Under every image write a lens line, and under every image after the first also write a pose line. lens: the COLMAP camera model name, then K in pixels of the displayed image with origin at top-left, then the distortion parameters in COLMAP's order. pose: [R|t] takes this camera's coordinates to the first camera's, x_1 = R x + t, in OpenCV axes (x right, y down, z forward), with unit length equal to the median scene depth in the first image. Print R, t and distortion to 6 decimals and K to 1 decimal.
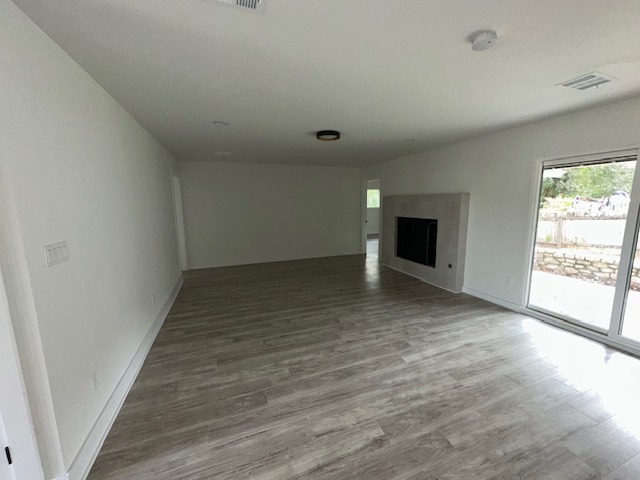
lens RADIAL K [[255.6, 0, 320.1], [0, 255.6, 239.7], [0, 0, 1]] dist [-0.002761, 0.000143]
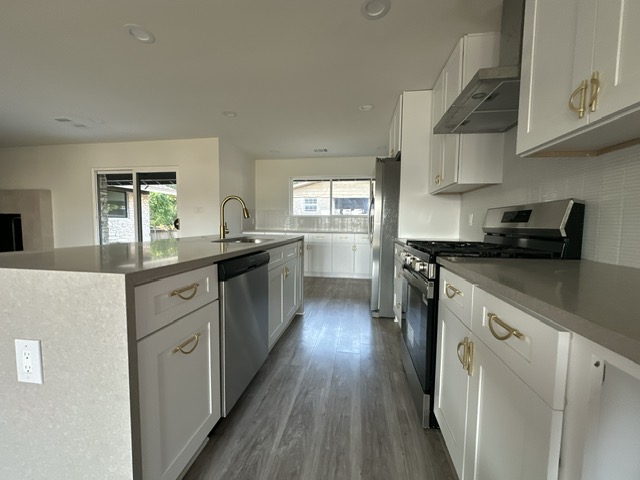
lens RADIAL K [[255.6, 0, 320.1], [0, 255.6, 239.7], [0, 0, 1]] dist [-0.002761, 0.000143]
pose [[0.492088, -0.039005, 0.869671, 0.214671], [0.114396, 0.993230, -0.020182, 0.272998], [-0.862996, 0.109419, 0.493219, -0.827163]]
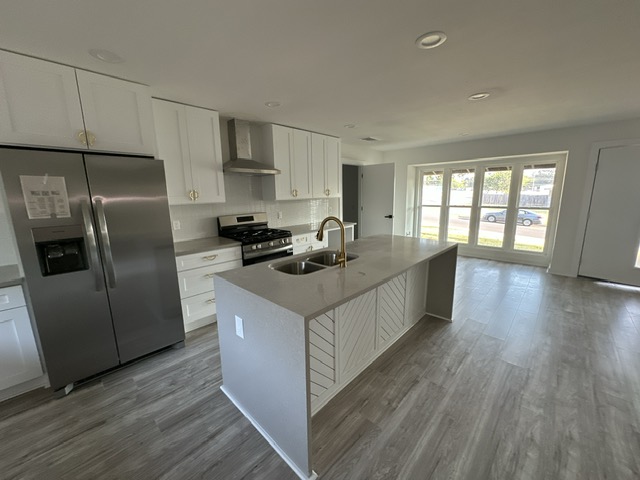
lens RADIAL K [[255.6, 0, 320.1], [0, 255.6, 239.7], [0, 0, 1]] dist [-0.002761, 0.000143]
pose [[-0.901415, 0.107066, -0.419508, 1.026111], [-0.036745, 0.946527, 0.320524, -0.040639], [0.431393, 0.304340, -0.849280, 0.271458]]
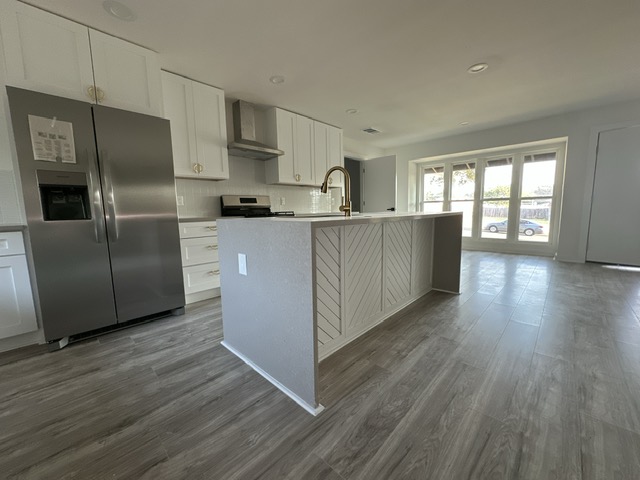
lens RADIAL K [[255.6, 0, 320.1], [0, 255.6, 239.7], [0, 0, 1]] dist [-0.002761, 0.000143]
pose [[-0.903353, 0.082755, -0.420839, 1.045226], [-0.032382, 0.965248, 0.259320, 0.118706], [0.427674, 0.247885, -0.869280, 0.305539]]
